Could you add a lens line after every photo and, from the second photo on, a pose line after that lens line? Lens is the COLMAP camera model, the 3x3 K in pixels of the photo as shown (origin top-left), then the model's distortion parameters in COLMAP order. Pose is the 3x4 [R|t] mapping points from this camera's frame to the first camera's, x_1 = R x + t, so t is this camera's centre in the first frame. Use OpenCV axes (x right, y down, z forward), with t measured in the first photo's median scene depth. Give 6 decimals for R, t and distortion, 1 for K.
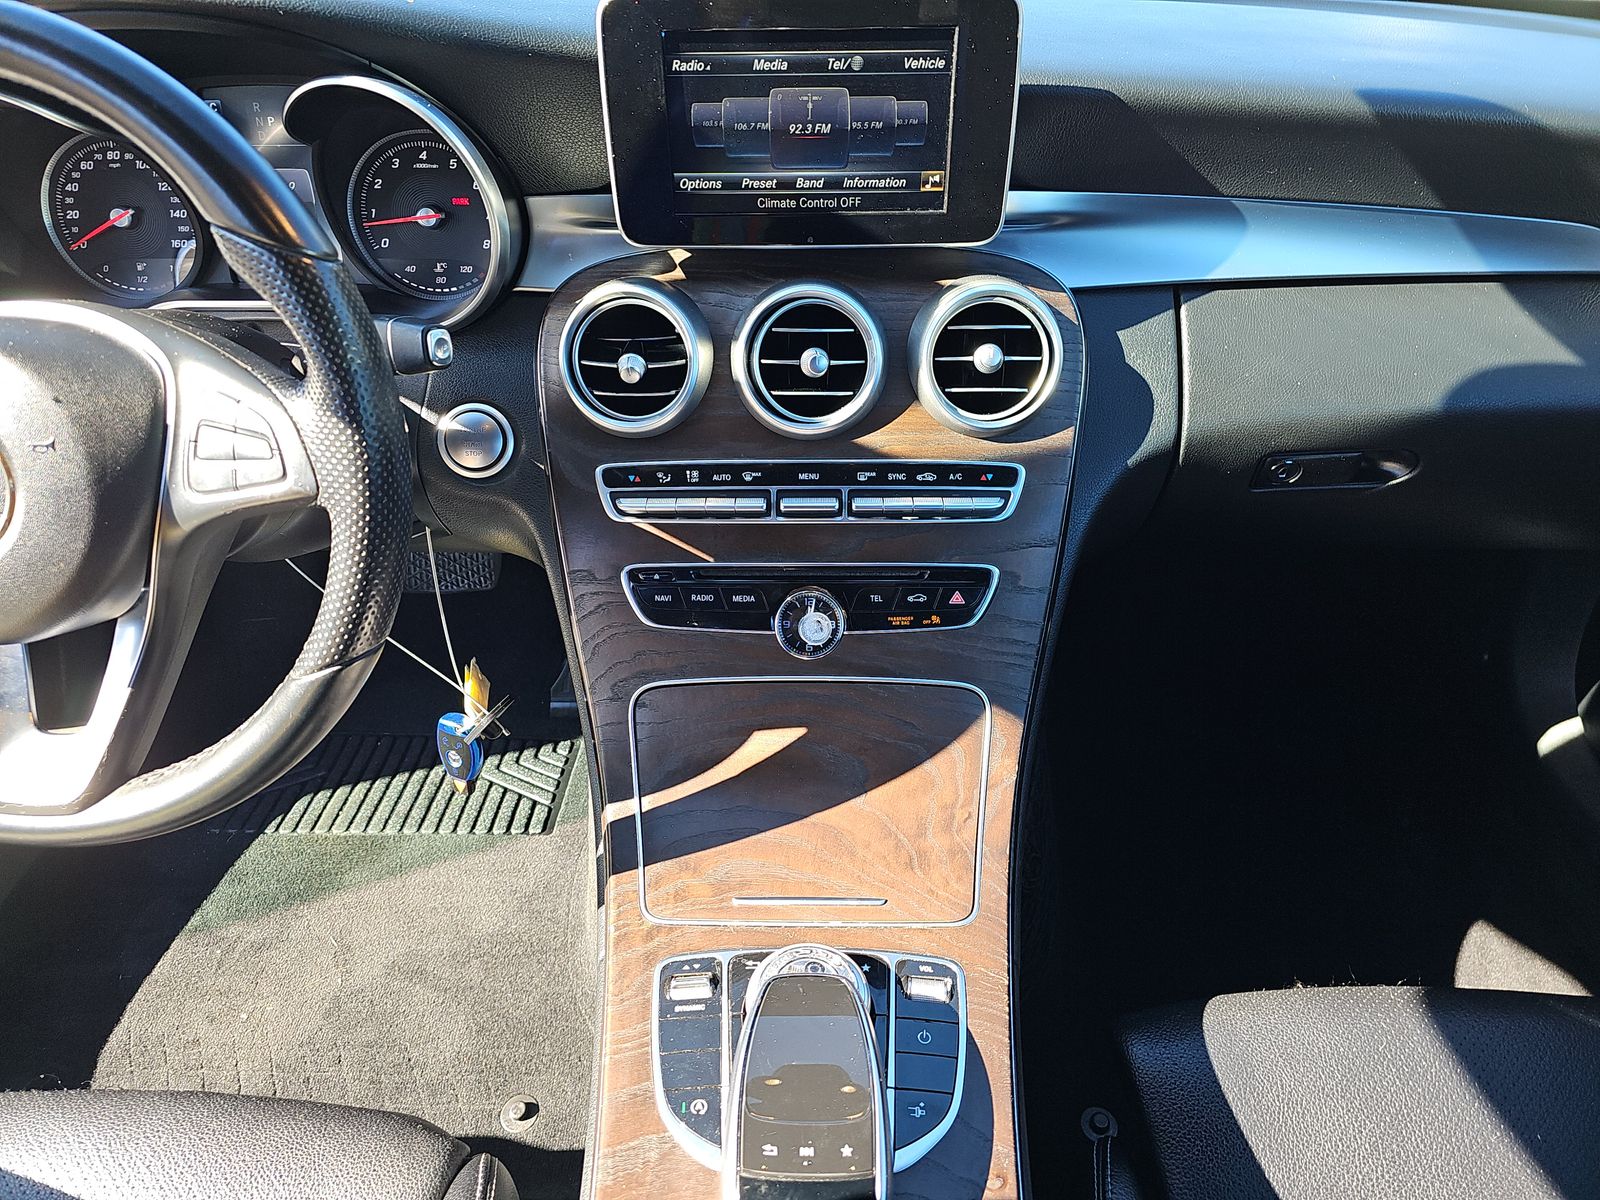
lens RADIAL K [[1083.6, 0, 789.2], [0, 1083.6, 613.5], [0, 0, 1]] dist [0.040119, -0.039293]
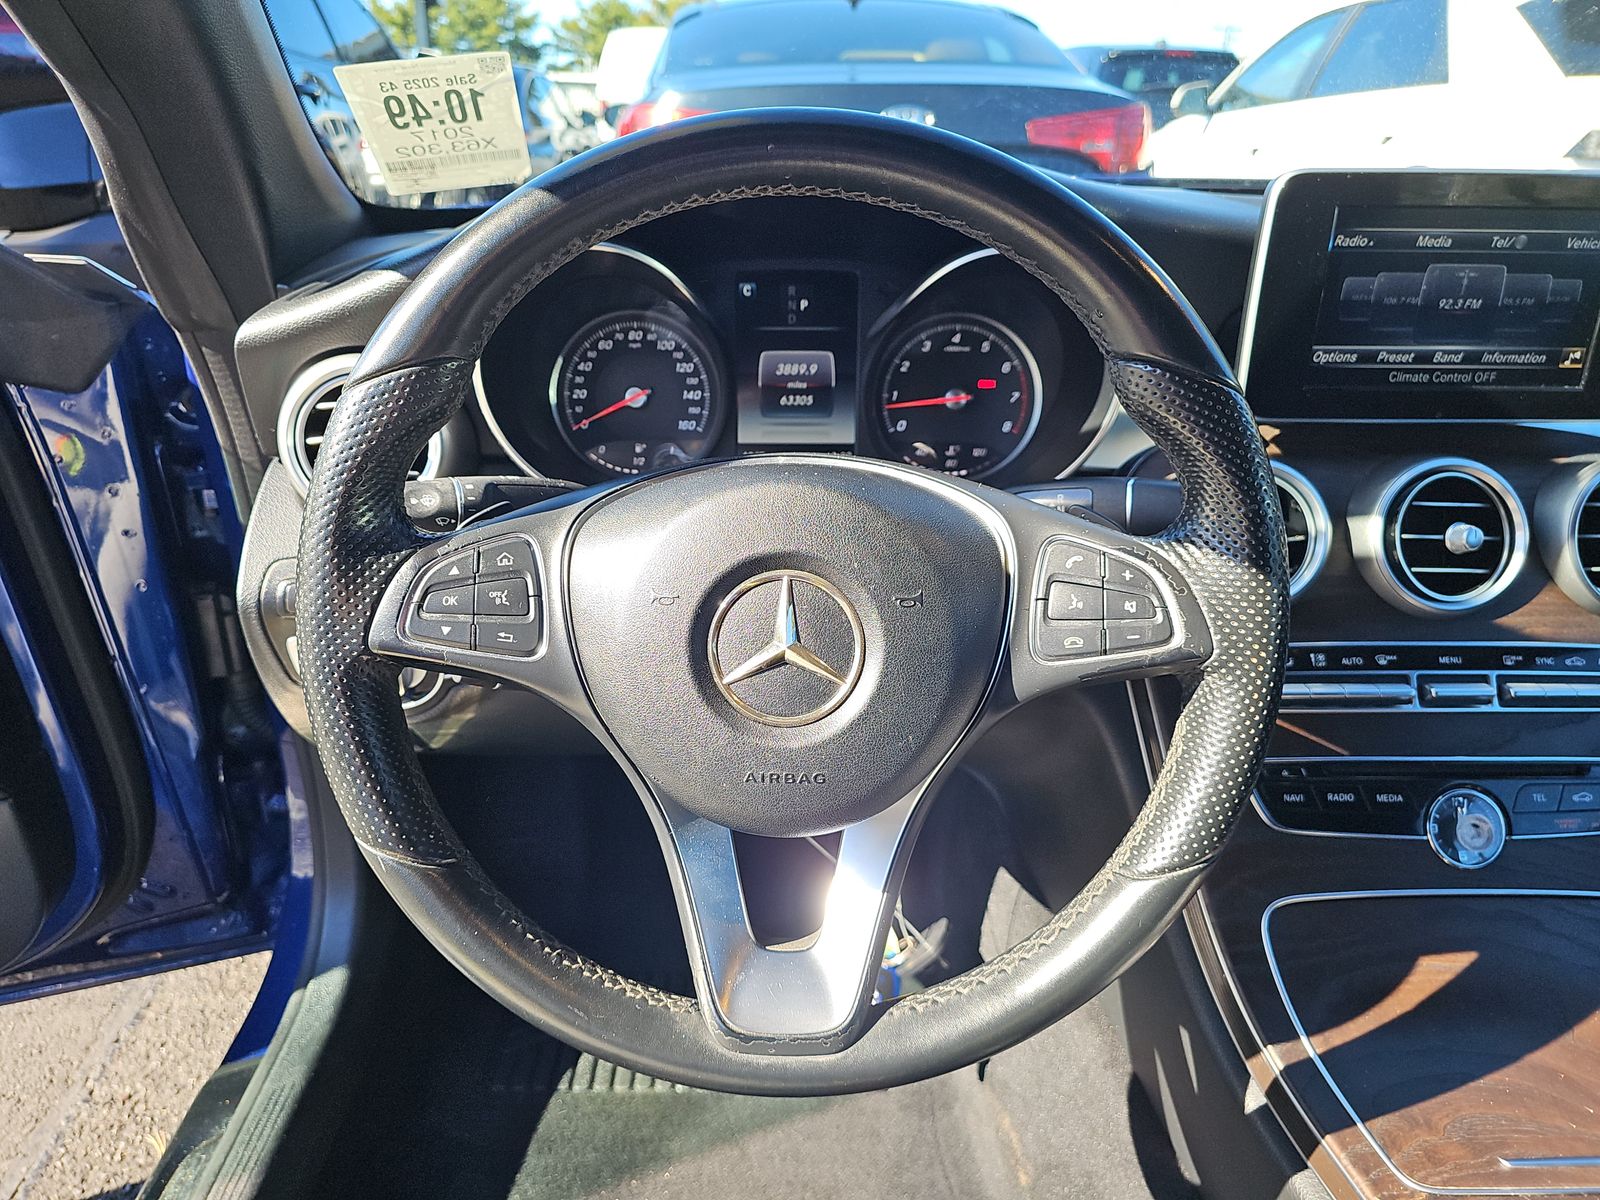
lens RADIAL K [[1083.6, 0, 787.6], [0, 1083.6, 610.8], [0, 0, 1]] dist [0.040119, -0.039293]
pose [[0.999262, 0.004767, 0.038111, -0.569150], [0.003434, 0.977207, -0.212263, 0.025046], [-0.038254, 0.212237, 0.976469, 0.119996]]
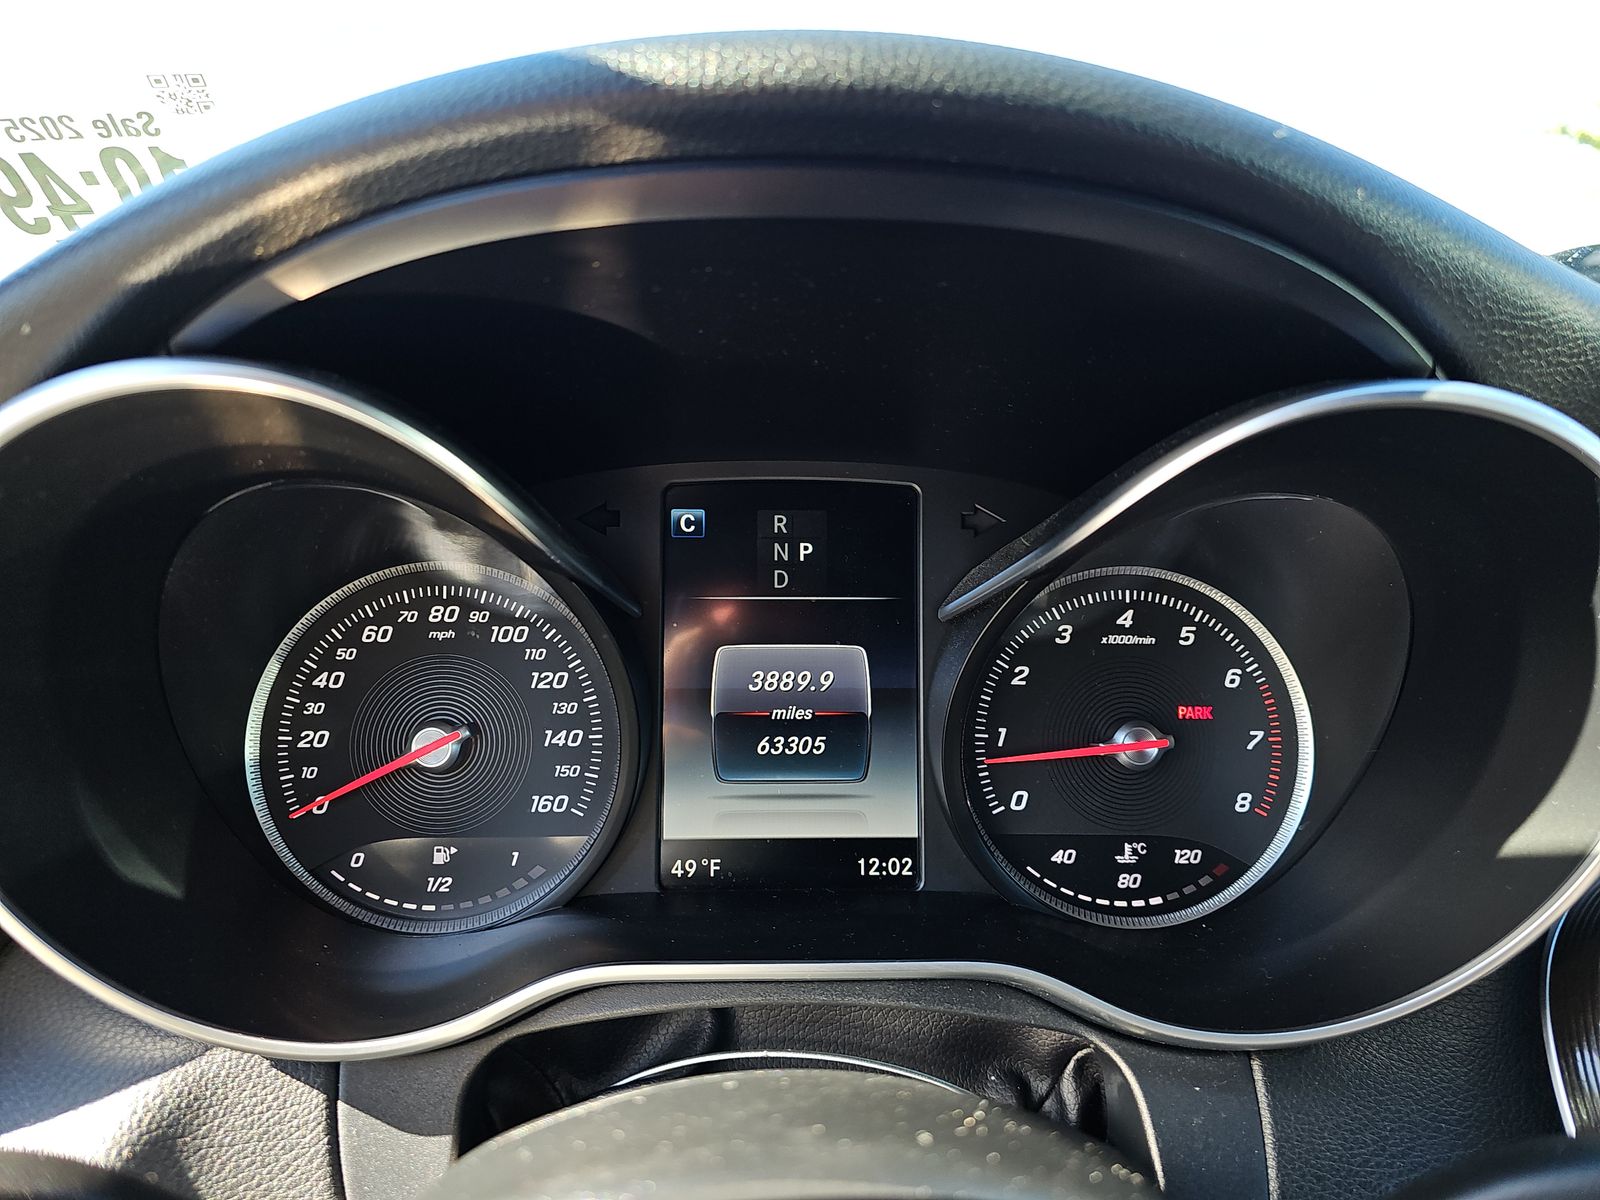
lens RADIAL K [[1083.6, 0, 802.3], [0, 1083.6, 597.5], [0, 0, 1]] dist [0.040119, -0.039293]
pose [[0.998166, 0.012649, 0.059207, -0.545747], [0.014795, 0.897317, -0.441138, -0.247559], [-0.058707, 0.441205, 0.895484, 0.645759]]
